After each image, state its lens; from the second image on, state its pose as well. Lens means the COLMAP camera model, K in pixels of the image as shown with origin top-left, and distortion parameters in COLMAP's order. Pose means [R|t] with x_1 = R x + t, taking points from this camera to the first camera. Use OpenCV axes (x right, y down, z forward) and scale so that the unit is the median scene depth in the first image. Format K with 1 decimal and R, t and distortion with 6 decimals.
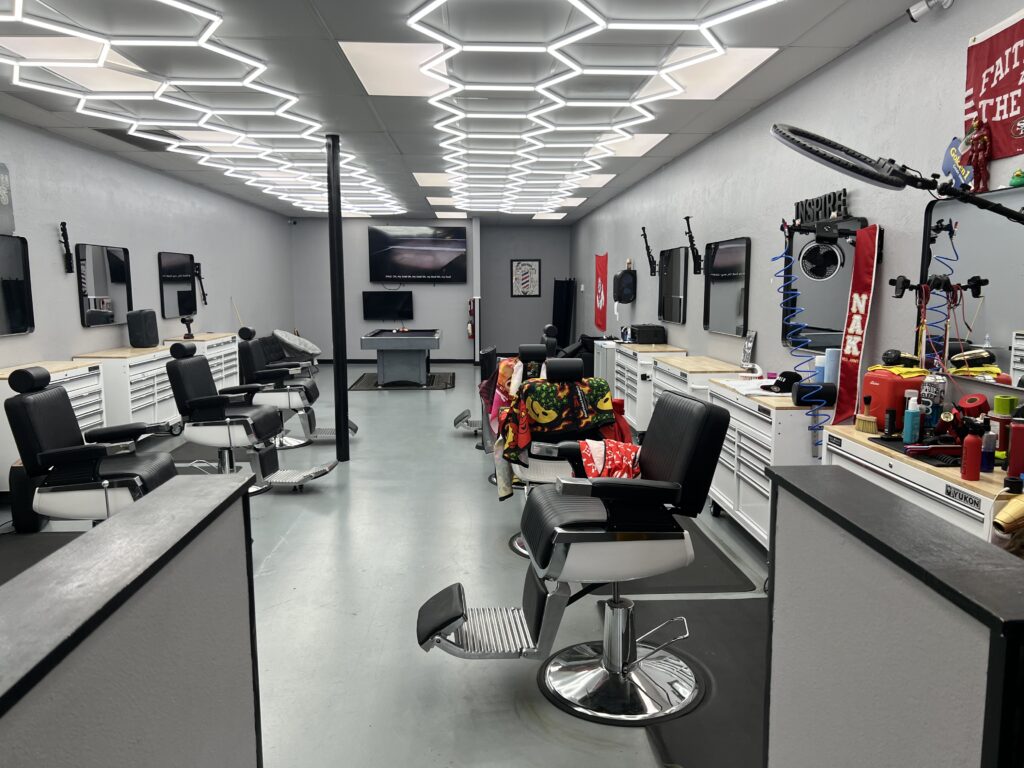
lens RADIAL K [[765.4, 0, 514.2], [0, 765.4, 383.0], [0, 0, 1]] dist [0.039856, -0.049876]
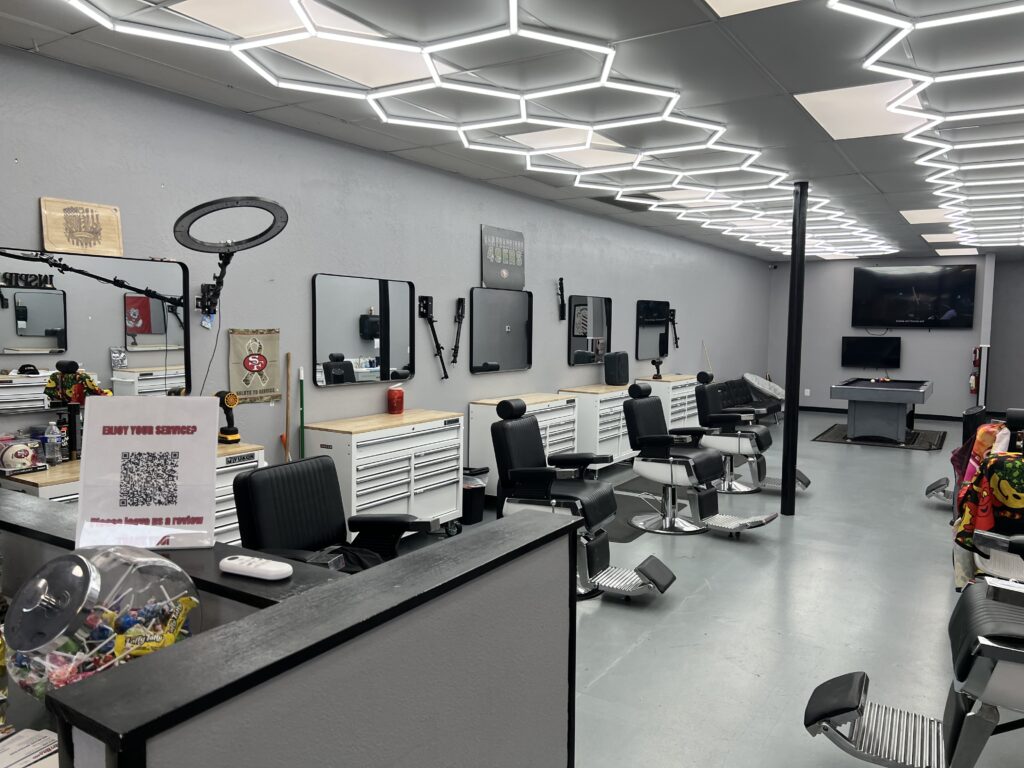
lens RADIAL K [[765.4, 0, 509.7], [0, 765.4, 383.2], [0, 0, 1]] dist [0.039856, -0.049876]
pose [[0.813840, 0.055842, -0.578400, 0.042869], [-0.086065, 0.995977, -0.024940, -0.008590], [0.574680, 0.070077, 0.815372, -0.000369]]
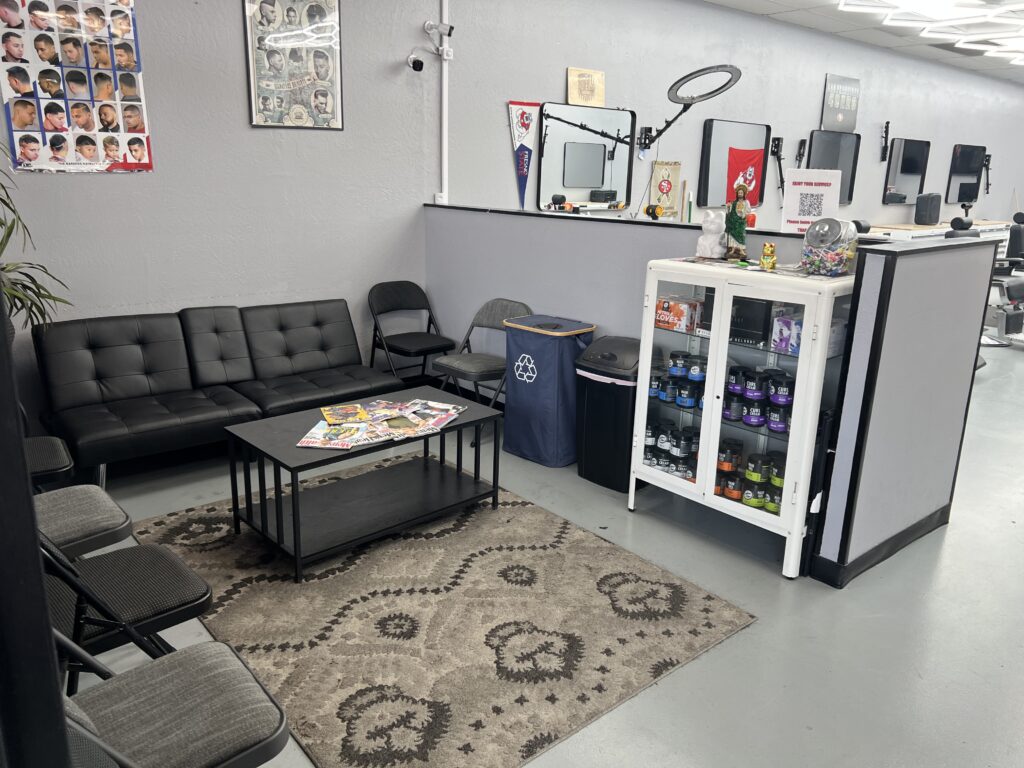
lens RADIAL K [[765.4, 0, 503.7], [0, 765.4, 379.4], [0, 0, 1]] dist [0.039856, -0.049876]
pose [[0.600909, 0.225878, -0.766738, 0.124879], [-0.128171, 0.974058, 0.186503, 0.056439], [0.788975, -0.013798, 0.614271, -0.317510]]
